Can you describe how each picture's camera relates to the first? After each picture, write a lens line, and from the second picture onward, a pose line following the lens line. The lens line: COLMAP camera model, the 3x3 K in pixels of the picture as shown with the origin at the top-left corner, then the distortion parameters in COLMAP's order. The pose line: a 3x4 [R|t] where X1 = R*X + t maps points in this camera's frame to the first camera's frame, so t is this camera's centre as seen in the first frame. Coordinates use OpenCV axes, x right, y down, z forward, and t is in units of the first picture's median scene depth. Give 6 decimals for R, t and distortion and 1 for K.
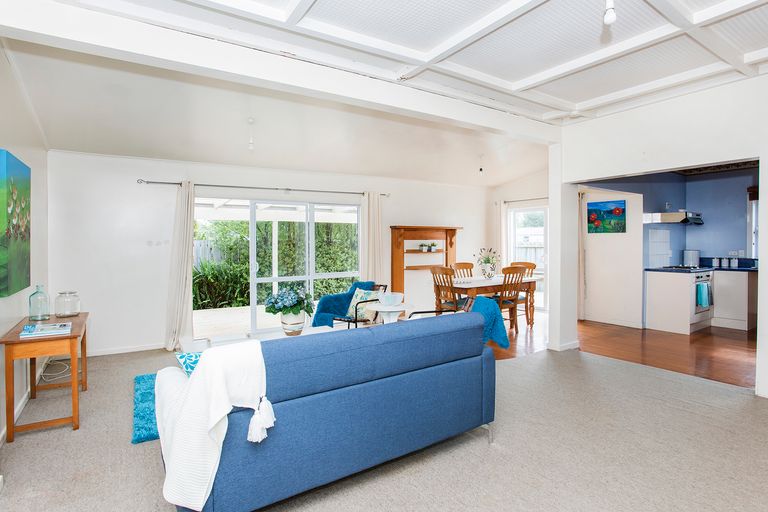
lens RADIAL K [[394.8, 0, 393.1], [0, 394.8, 220.2], [0, 0, 1]] dist [-0.003098, -0.000305]
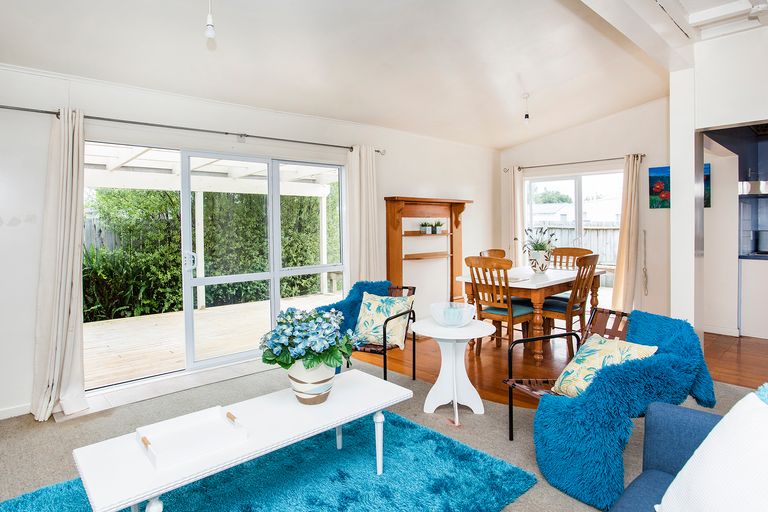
lens RADIAL K [[434.5, 0, 370.5], [0, 434.5, 213.4], [0, 0, 1]] dist [-0.006725, 0.001565]
pose [[0.989356, 0.002222, 0.145495, -0.140968], [-0.007035, 0.999444, 0.032580, 0.017932], [-0.145342, -0.033256, 0.988822, 0.243211]]
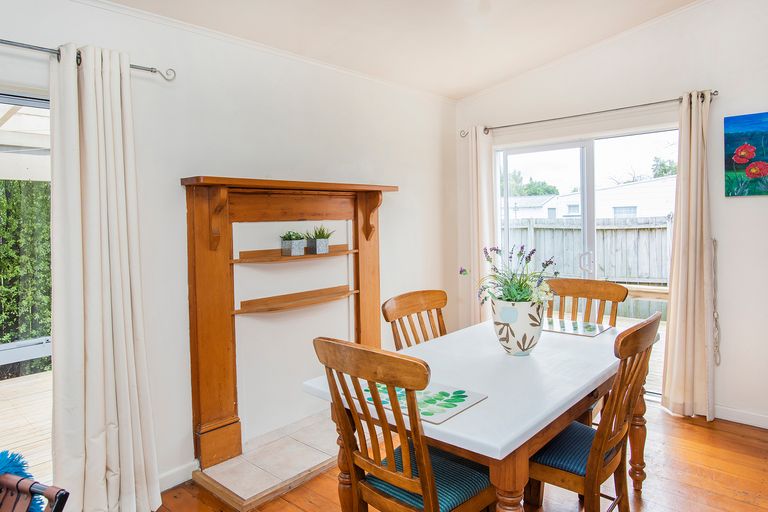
lens RADIAL K [[492.3, 0, 392.4], [0, 492.3, 229.1], [0, 0, 1]] dist [-0.016542, 0.000148]
pose [[0.967535, -0.023372, 0.251655, 0.054045], [0.005062, 0.997307, 0.073160, 0.026006], [-0.252688, -0.069511, 0.965048, 0.576461]]
